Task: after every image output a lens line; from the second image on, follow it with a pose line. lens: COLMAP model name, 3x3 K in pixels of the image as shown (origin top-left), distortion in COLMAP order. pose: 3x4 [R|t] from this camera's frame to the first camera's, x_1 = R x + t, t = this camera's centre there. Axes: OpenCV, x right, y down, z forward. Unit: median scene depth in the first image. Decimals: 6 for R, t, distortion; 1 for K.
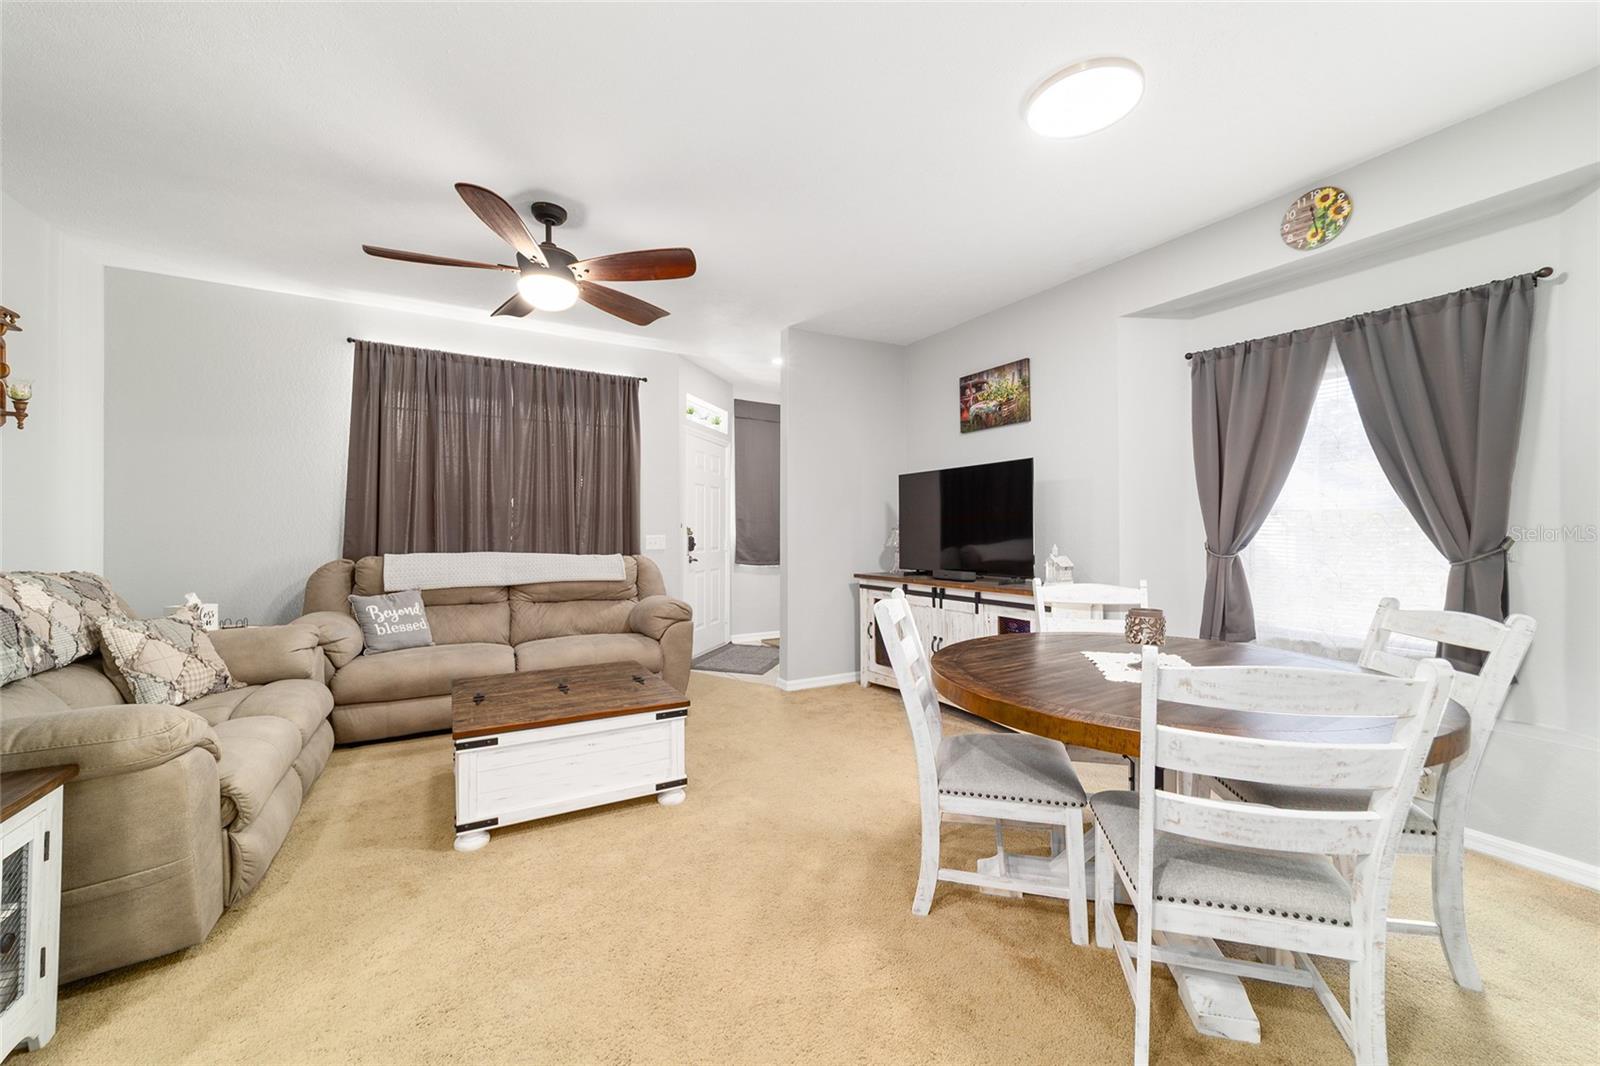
lens RADIAL K [[614.5, 0, 797.7], [0, 614.5, 529.3], [0, 0, 1]] dist [-0.019715, 0.008858]
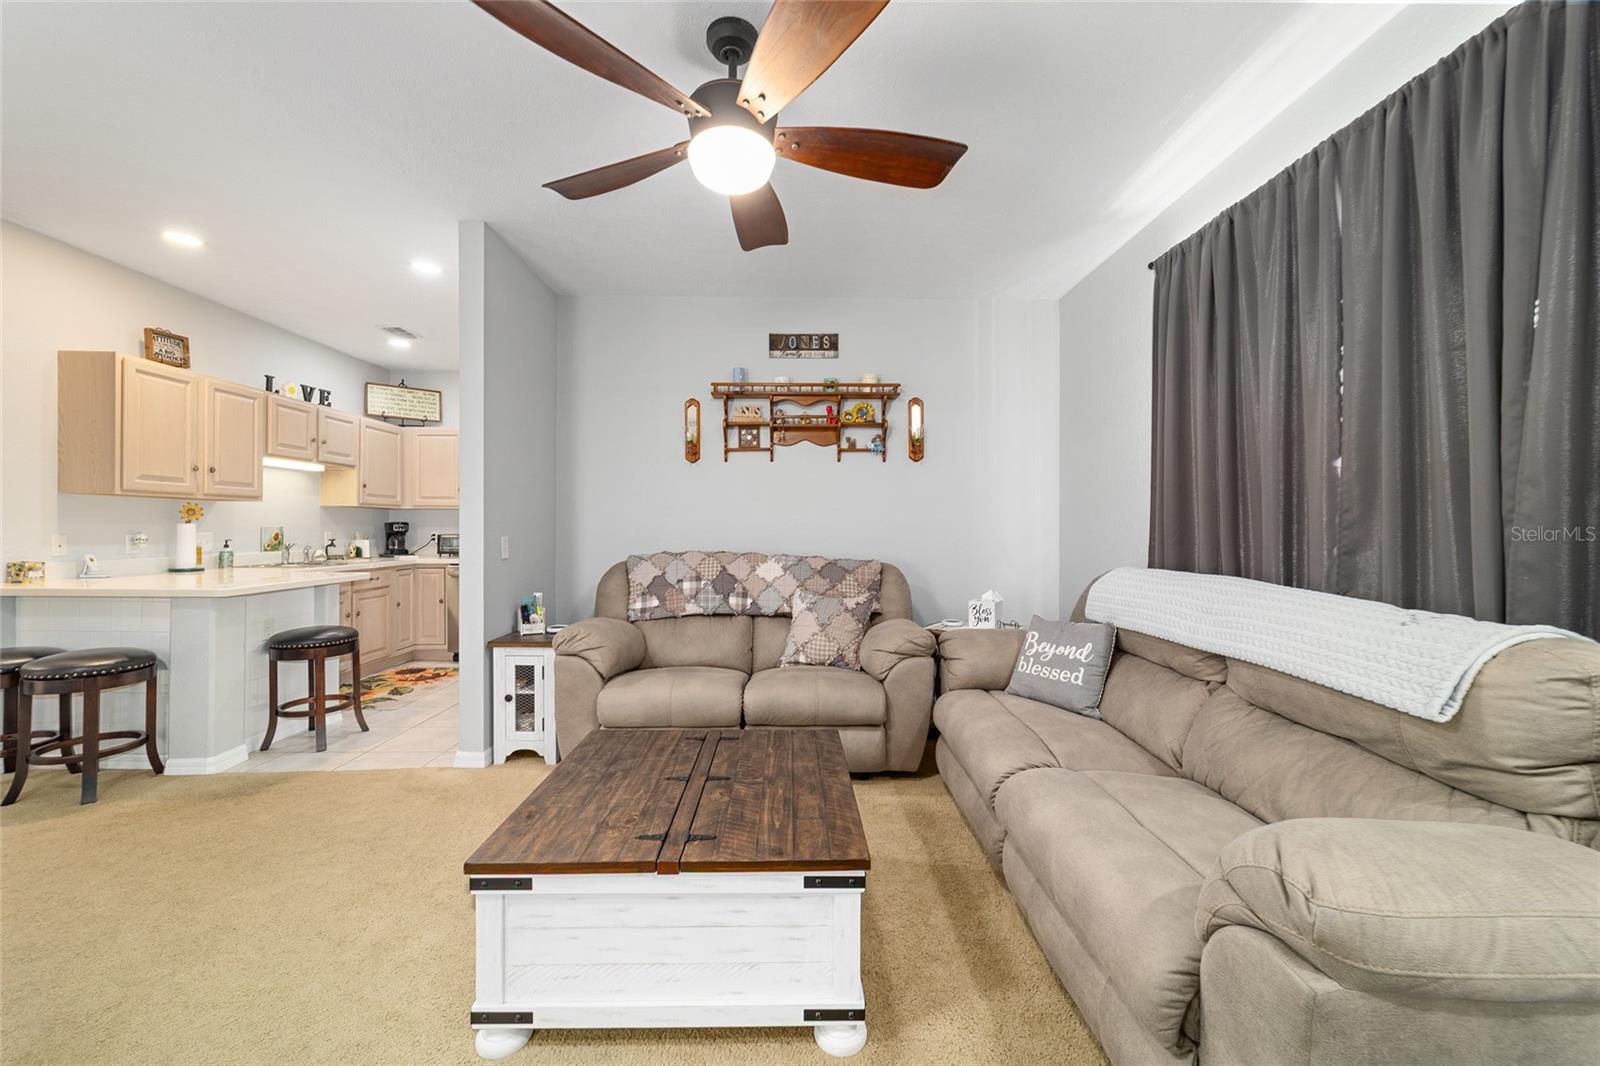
lens RADIAL K [[615.3, 0, 800.0], [0, 615.3, 533.0], [0, 0, 1]] dist [-0.022767, 0.009771]
pose [[-0.476884, 0.001840, -0.878965, 0.095091], [-0.003913, 0.999983, 0.004217, 0.001214], [0.878958, 0.005451, -0.476868, 1.037049]]
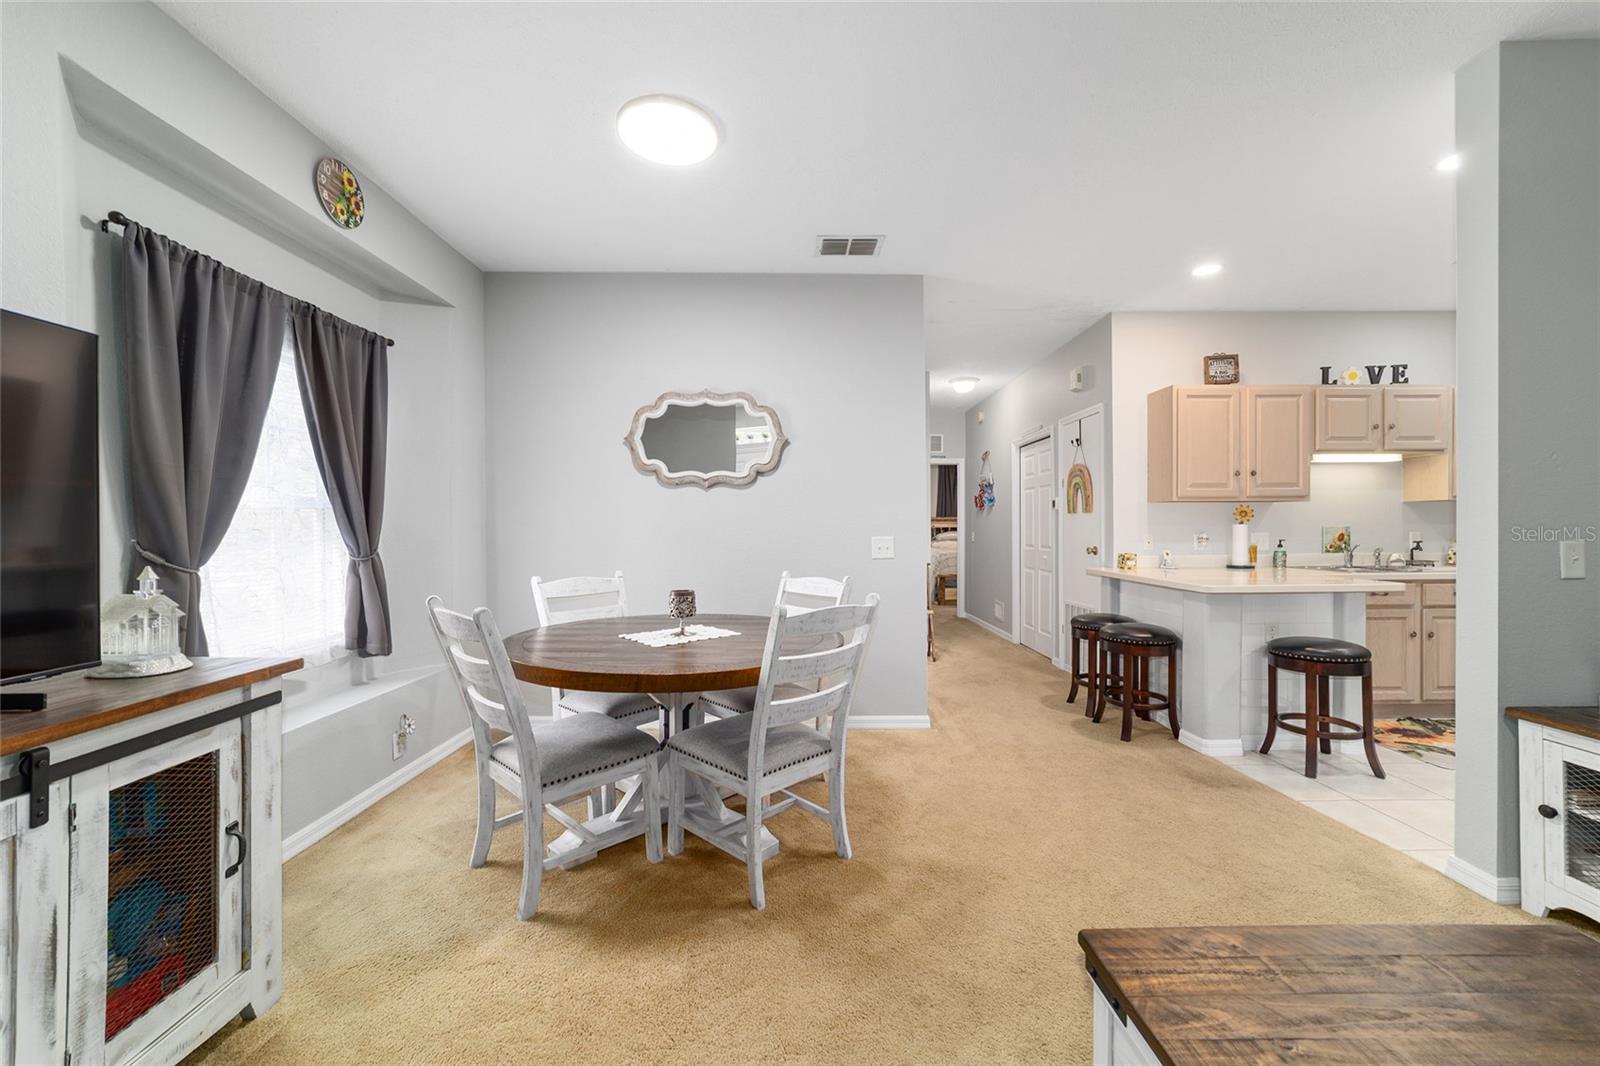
lens RADIAL K [[619.0, 0, 798.8], [0, 619.0, 531.8], [0, 0, 1]] dist [-0.018660, 0.008784]
pose [[-0.872455, -0.000760, 0.488694, -0.148951], [0.001973, 0.999985, 0.005079, 0.000073], [-0.488691, 0.005396, -0.872440, 1.024723]]
